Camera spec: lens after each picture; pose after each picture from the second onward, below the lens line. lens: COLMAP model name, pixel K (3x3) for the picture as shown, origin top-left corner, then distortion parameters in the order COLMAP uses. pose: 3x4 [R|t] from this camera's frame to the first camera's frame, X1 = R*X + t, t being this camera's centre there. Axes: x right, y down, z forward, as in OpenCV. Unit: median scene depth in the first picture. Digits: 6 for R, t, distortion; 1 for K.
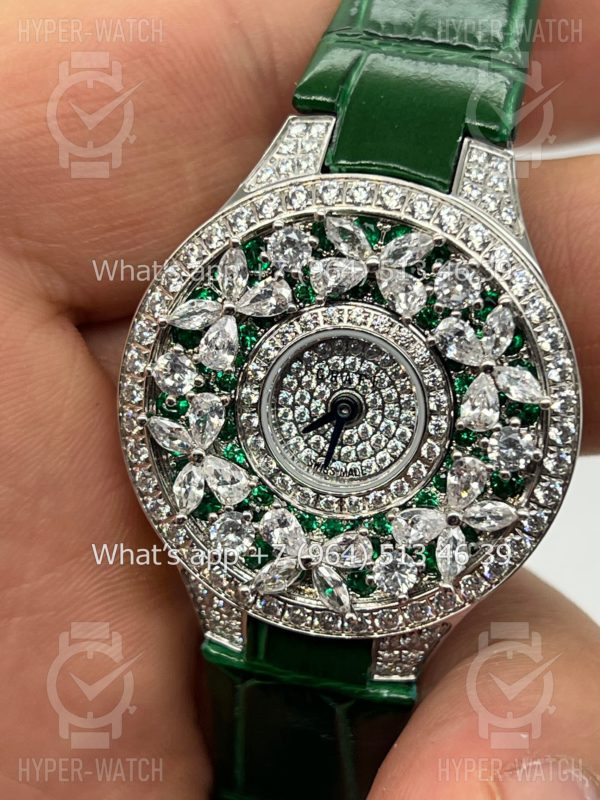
lens RADIAL K [[1938.4, 0, 299.0], [0, 1938.4, 403.3], [0, 0, 1]] dist [0.230770, 0.000000]
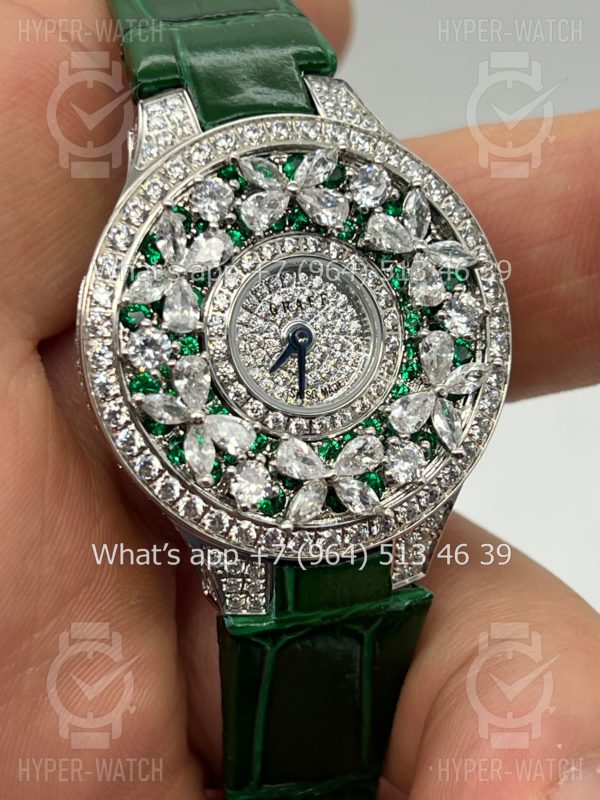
lens RADIAL K [[1938.4, 0, 298.8], [0, 1938.4, 403.1], [0, 0, 1]] dist [0.230770, 0.000000]
pose [[0.854038, -0.300162, 0.424878, -0.435467], [0.365439, 0.927447, -0.079353, 0.119408], [-0.370233, 0.223037, 0.901766, 0.064955]]
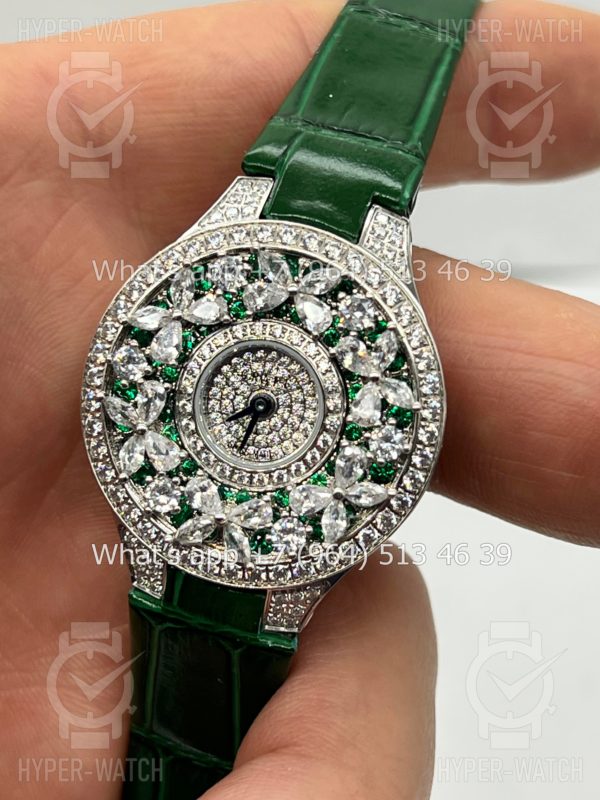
lens RADIAL K [[1938.4, 0, 298.4], [0, 1938.4, 395.0], [0, 0, 1]] dist [0.230770, 0.000000]
pose [[0.995441, 0.091134, 0.028137, 0.011914], [-0.087892, 0.991051, -0.100462, 0.122550], [-0.037041, 0.097531, 0.994543, -0.262859]]
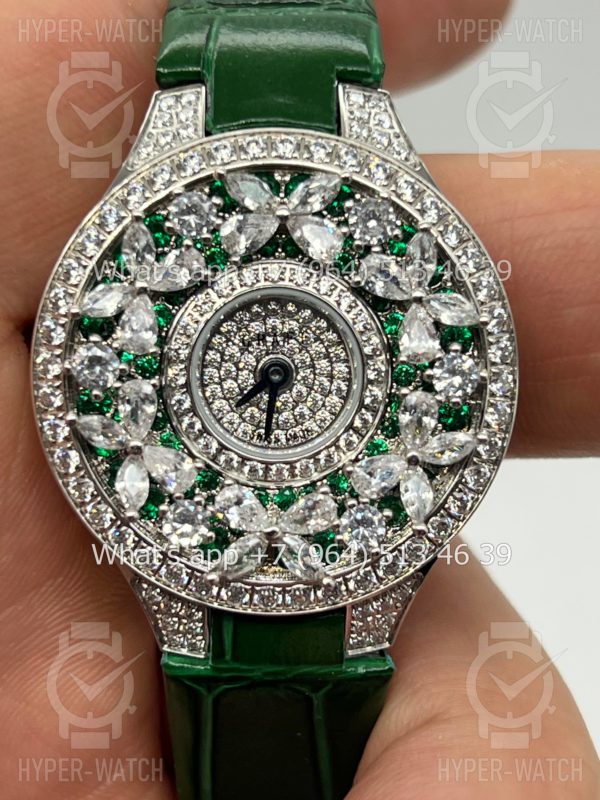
lens RADIAL K [[1938.4, 0, 305.0], [0, 1938.4, 403.9], [0, 0, 1]] dist [0.230770, 0.000000]
pose [[0.964974, -0.178639, 0.192130, -0.150559], [0.195973, 0.977721, -0.075206, 0.093289], [-0.174415, 0.110224, 0.978484, 0.059754]]
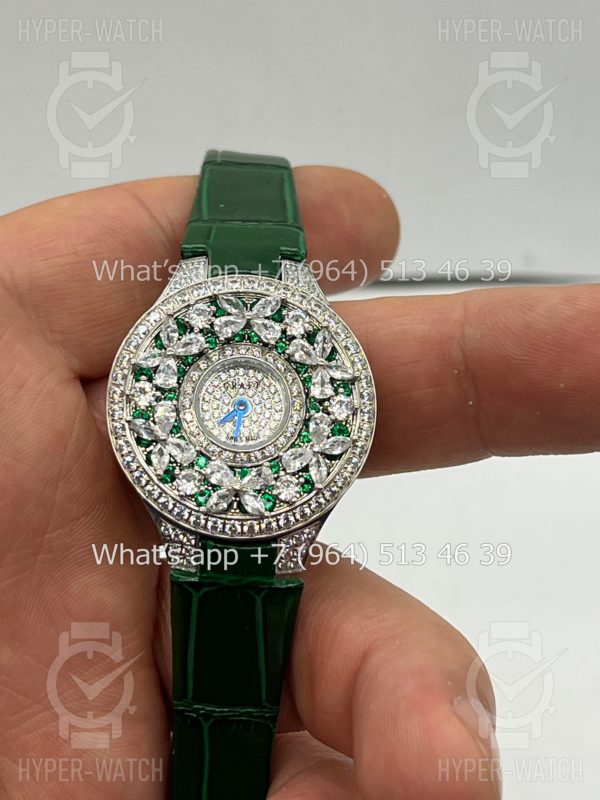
lens RADIAL K [[1938.4, 0, 300.1], [0, 1938.4, 396.4], [0, 0, 1]] dist [0.230770, 0.000000]
pose [[0.964692, -0.097596, 0.244631, -0.350457], [0.173148, 0.934895, -0.309825, 0.543271], [-0.198467, 0.341243, 0.918784, -0.606189]]
